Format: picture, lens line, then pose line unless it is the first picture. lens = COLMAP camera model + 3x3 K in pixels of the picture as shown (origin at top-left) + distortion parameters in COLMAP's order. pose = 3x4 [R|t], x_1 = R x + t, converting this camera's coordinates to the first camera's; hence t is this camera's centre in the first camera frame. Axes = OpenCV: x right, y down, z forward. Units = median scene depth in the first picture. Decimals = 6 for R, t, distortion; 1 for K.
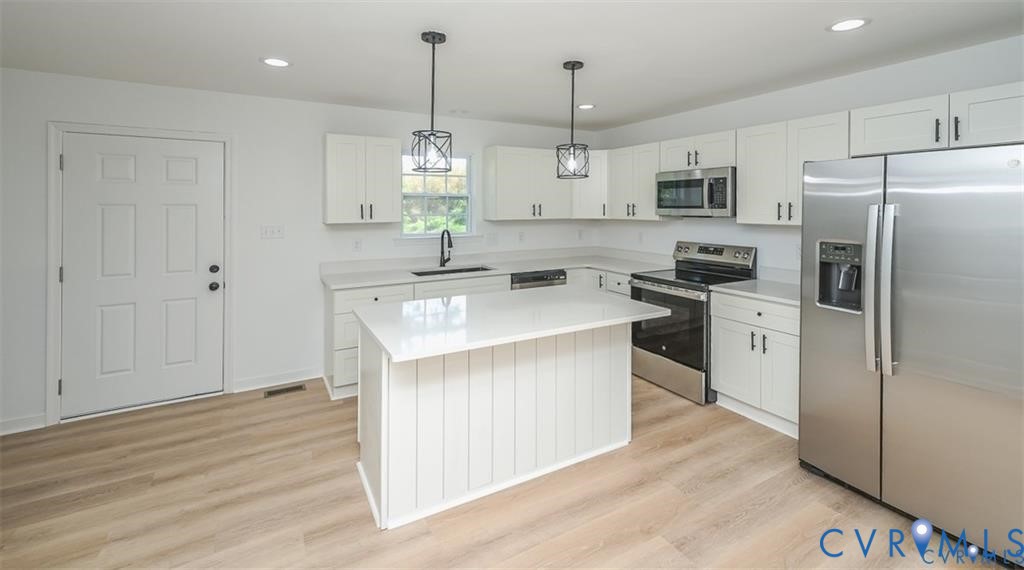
lens RADIAL K [[426.2, 0, 518.6], [0, 426.2, 208.3], [0, 0, 1]] dist [0.011375, 0.000161]
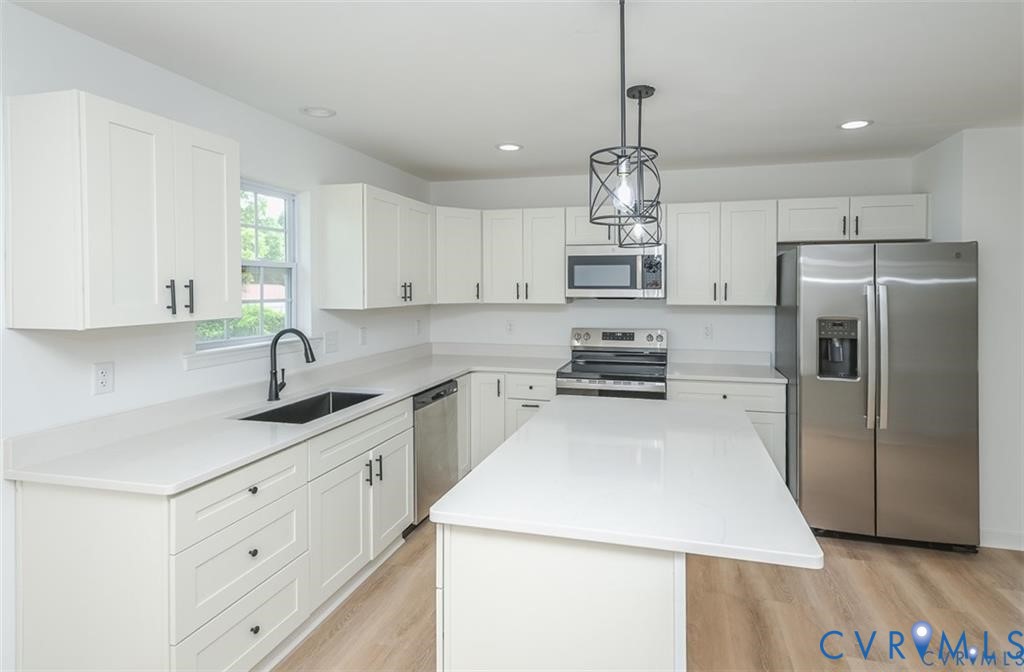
lens RADIAL K [[535.2, 0, 508.7], [0, 535.2, 294.3], [0, 0, 1]] dist [0.001595, 0.012235]
pose [[0.705404, -0.004490, 0.708791, -0.547393], [-0.000759, 0.999975, 0.007089, 0.003839], [-0.708805, -0.005539, 0.705383, 0.410132]]
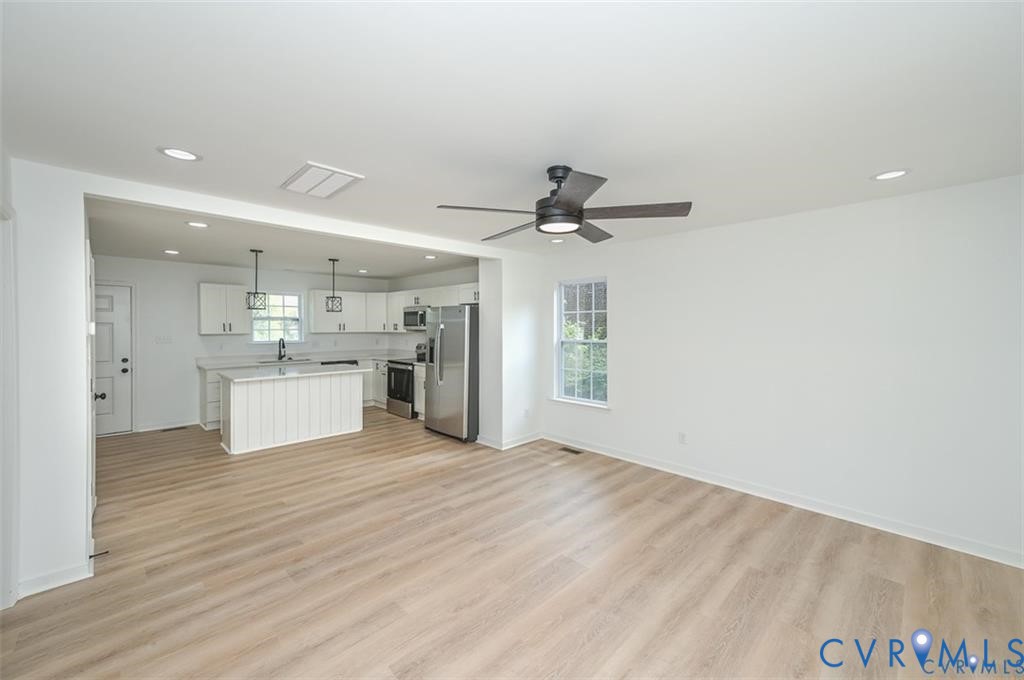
lens RADIAL K [[407.2, 0, 512.9], [0, 407.2, 335.0], [0, 0, 1]] dist [0.018590, 0.000084]
pose [[0.971417, -0.003127, 0.237360, 0.416891], [-0.001324, 0.999826, 0.018591, 0.006380], [-0.237376, -0.018374, 0.971244, -1.000544]]
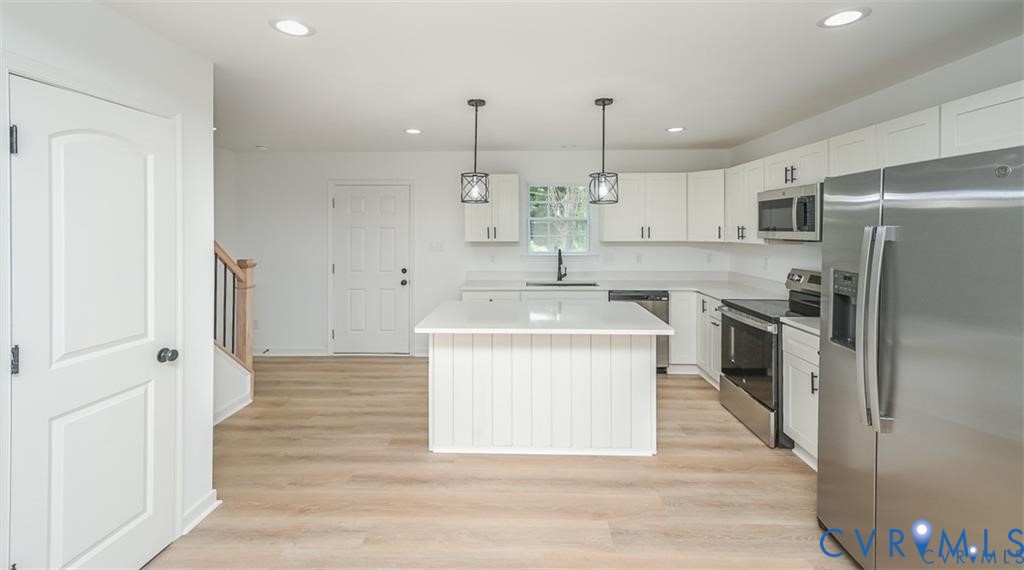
lens RADIAL K [[420.2, 0, 528.6], [0, 420.2, 231.9], [0, 0, 1]] dist [0.012891, 0.000055]
pose [[0.858136, 0.003735, -0.513408, 0.417468], [-0.002300, 0.999991, 0.003430, 0.000103], [0.513417, -0.001762, 0.858138, -0.031882]]
